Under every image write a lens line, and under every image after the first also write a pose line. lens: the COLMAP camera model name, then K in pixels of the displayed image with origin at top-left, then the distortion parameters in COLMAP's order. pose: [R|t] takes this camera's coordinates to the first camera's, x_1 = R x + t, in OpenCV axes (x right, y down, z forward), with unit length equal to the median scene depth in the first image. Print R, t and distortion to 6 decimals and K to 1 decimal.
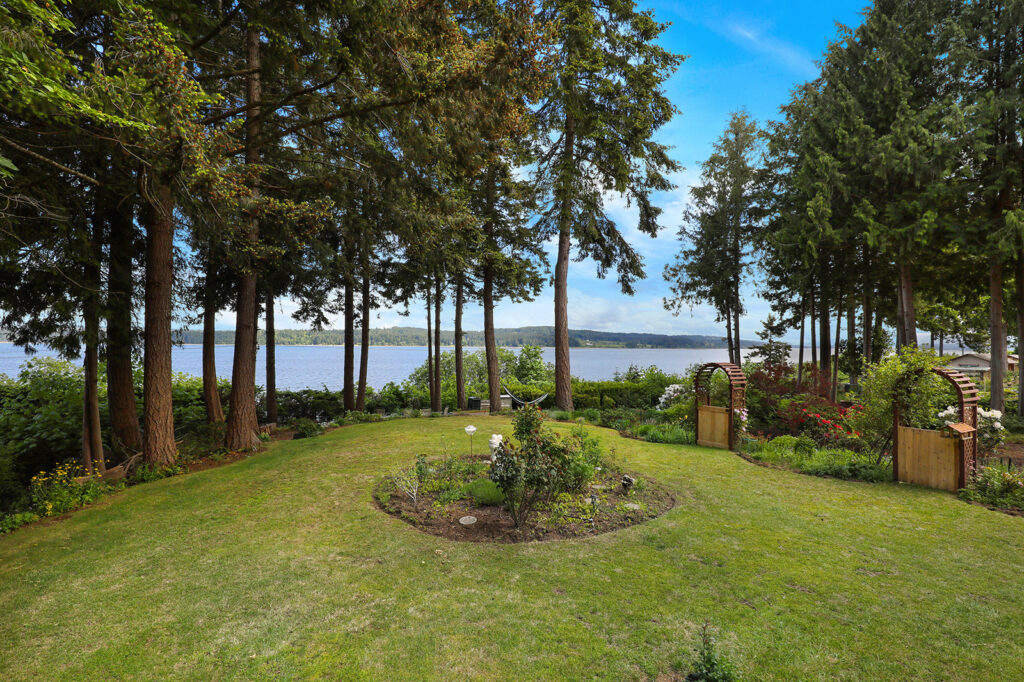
lens RADIAL K [[494.2, 0, 512.5], [0, 494.2, 343.7], [0, 0, 1]] dist [0.006758, 0.000356]
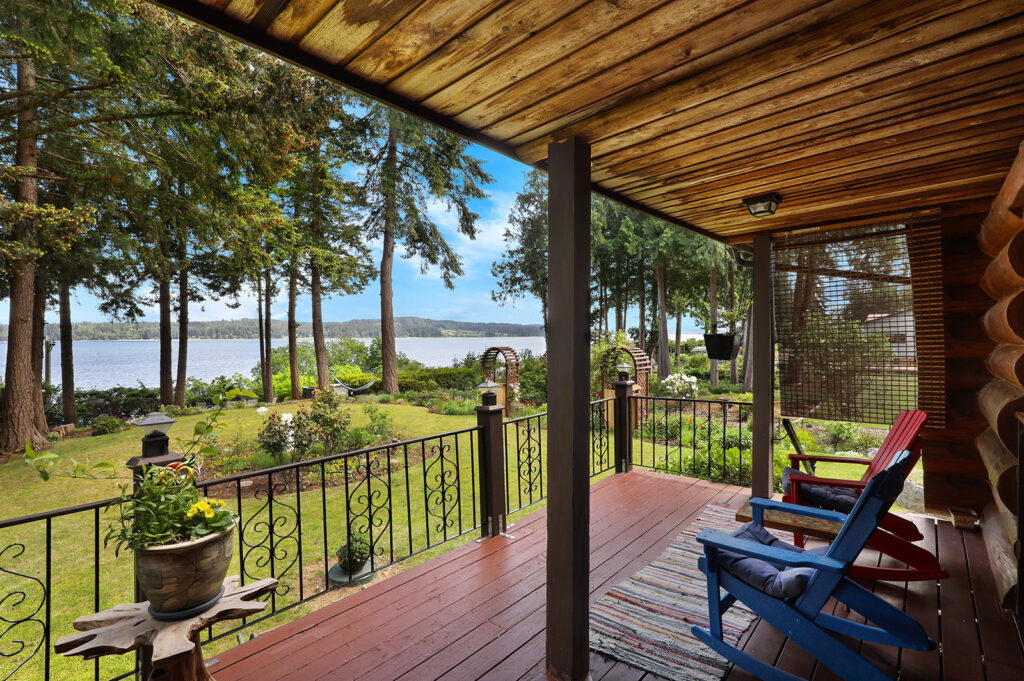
lens RADIAL K [[478.2, 0, 511.9], [0, 478.2, 338.1], [0, 0, 1]] dist [0.005238, 0.001313]
pose [[0.962733, -0.018168, 0.269843, 0.070135], [0.015674, 0.999812, 0.011397, 0.001581], [-0.270000, -0.006743, 0.962837, -0.087071]]
